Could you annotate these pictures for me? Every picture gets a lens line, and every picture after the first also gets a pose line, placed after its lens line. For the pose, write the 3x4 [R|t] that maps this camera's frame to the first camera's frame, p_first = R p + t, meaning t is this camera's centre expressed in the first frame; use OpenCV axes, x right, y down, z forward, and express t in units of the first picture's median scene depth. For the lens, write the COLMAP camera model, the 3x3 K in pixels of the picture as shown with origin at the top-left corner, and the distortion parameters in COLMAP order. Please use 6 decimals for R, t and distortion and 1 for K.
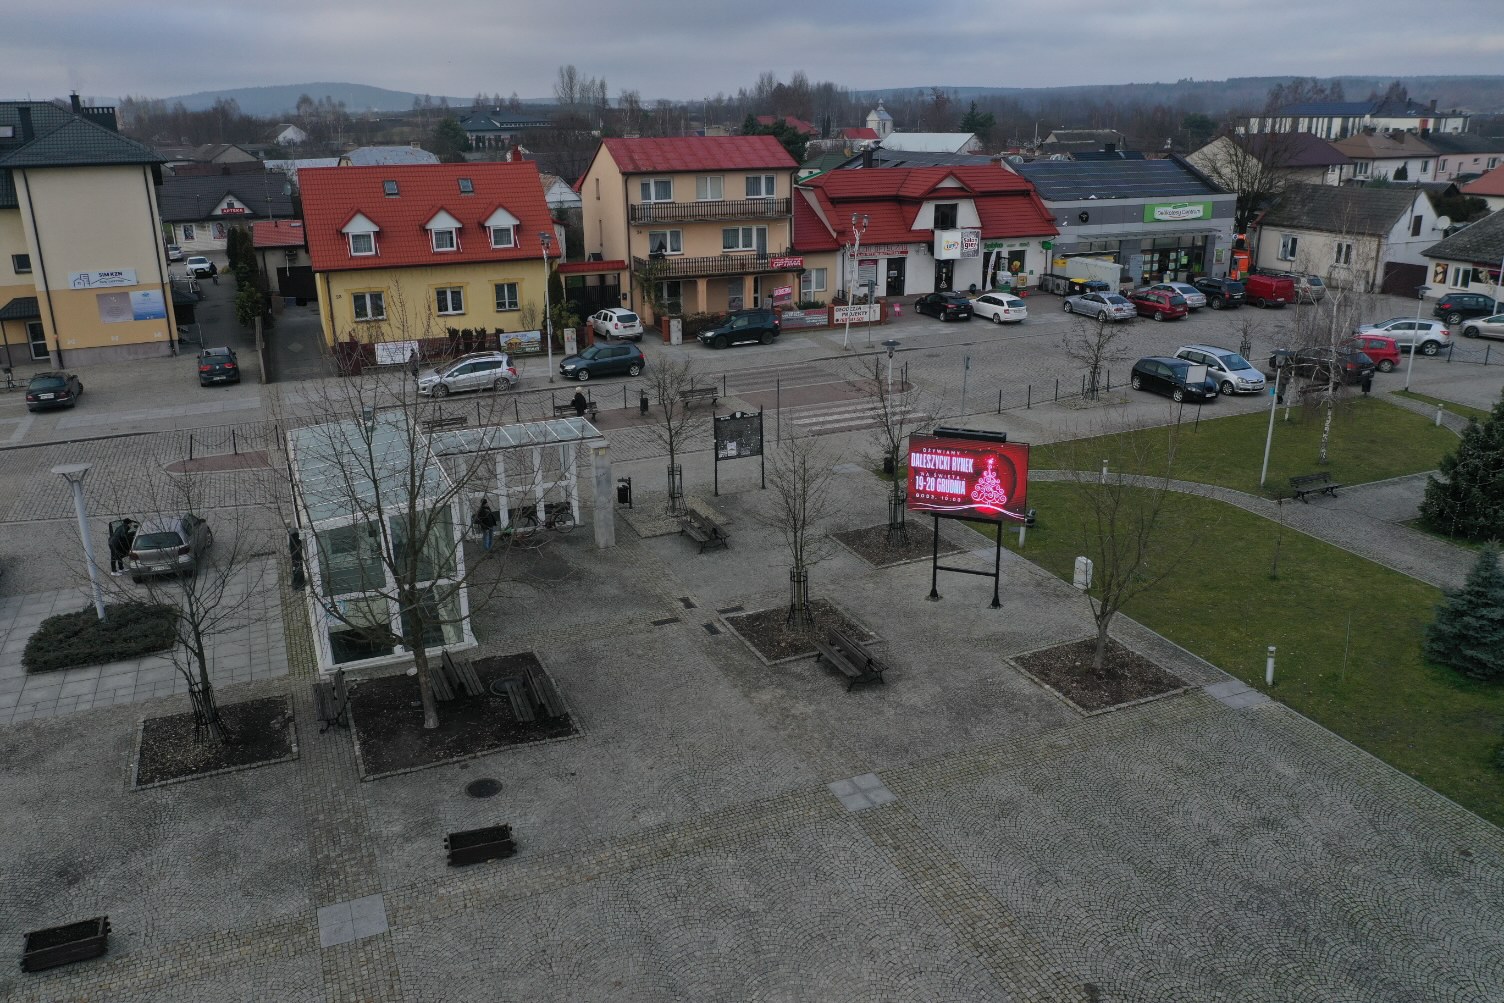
lens RADIAL K [[1173.2, 0, 752.0], [0, 1173.2, 501.5], [0, 0, 1]] dist [-0.020718, -0.001694]
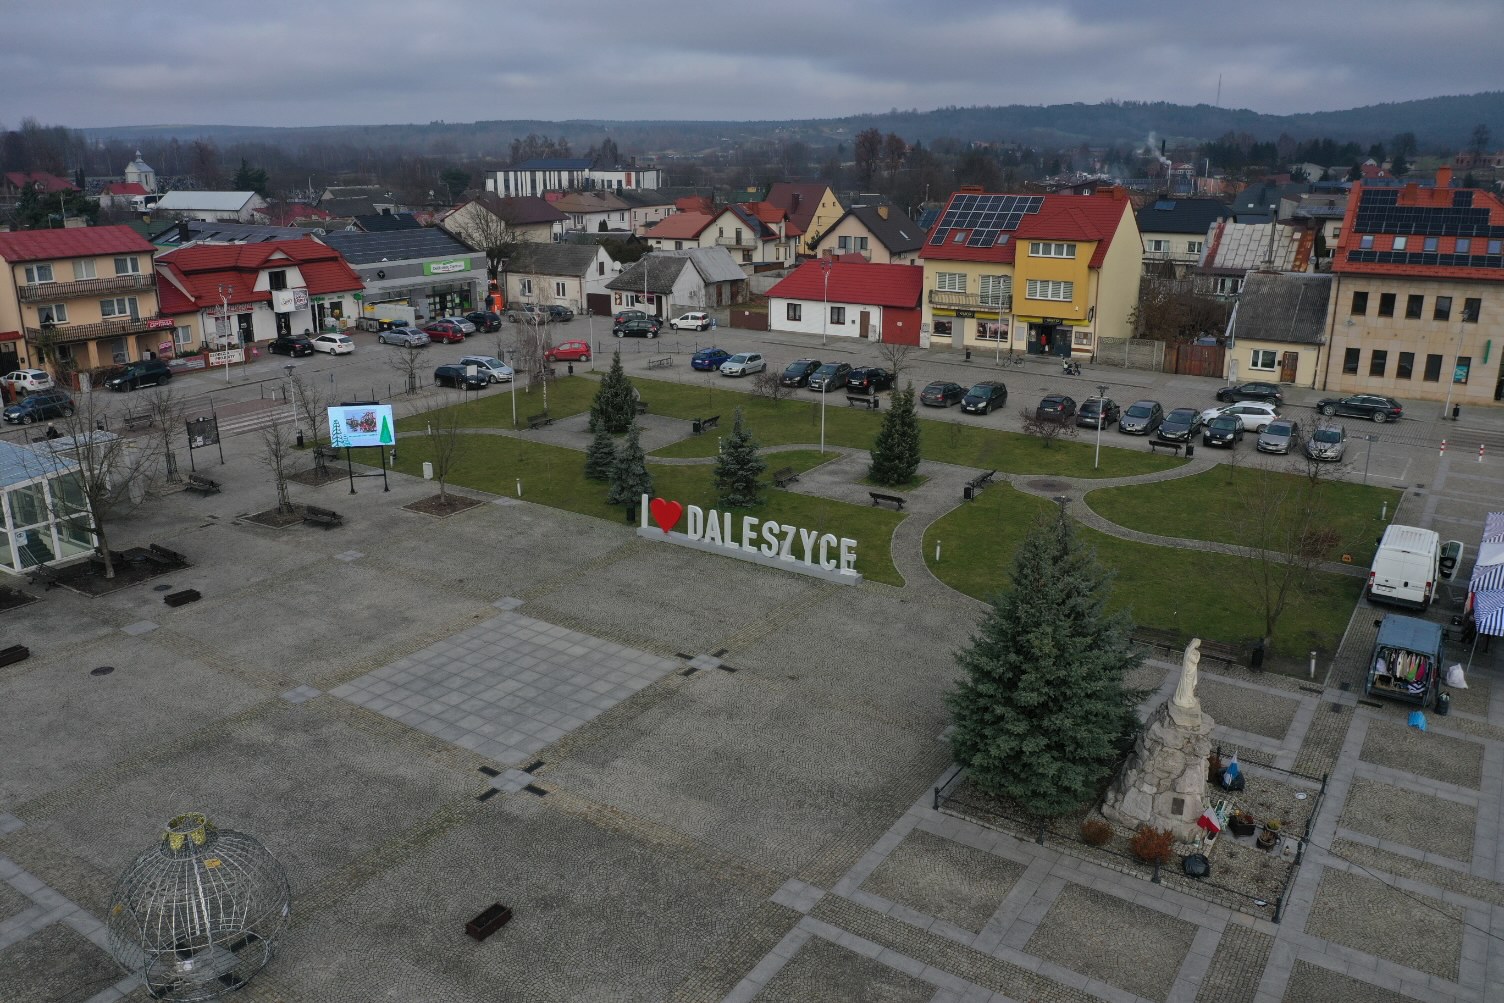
lens RADIAL K [[1173.2, 0, 752.0], [0, 1173.2, 501.5], [0, 0, 1]] dist [-0.020718, -0.001694]
pose [[0.832282, -0.151197, 0.533335, -0.141298], [0.167079, 0.985766, 0.018728, 0.074331], [-0.528574, 0.073522, 0.845697, -0.415707]]
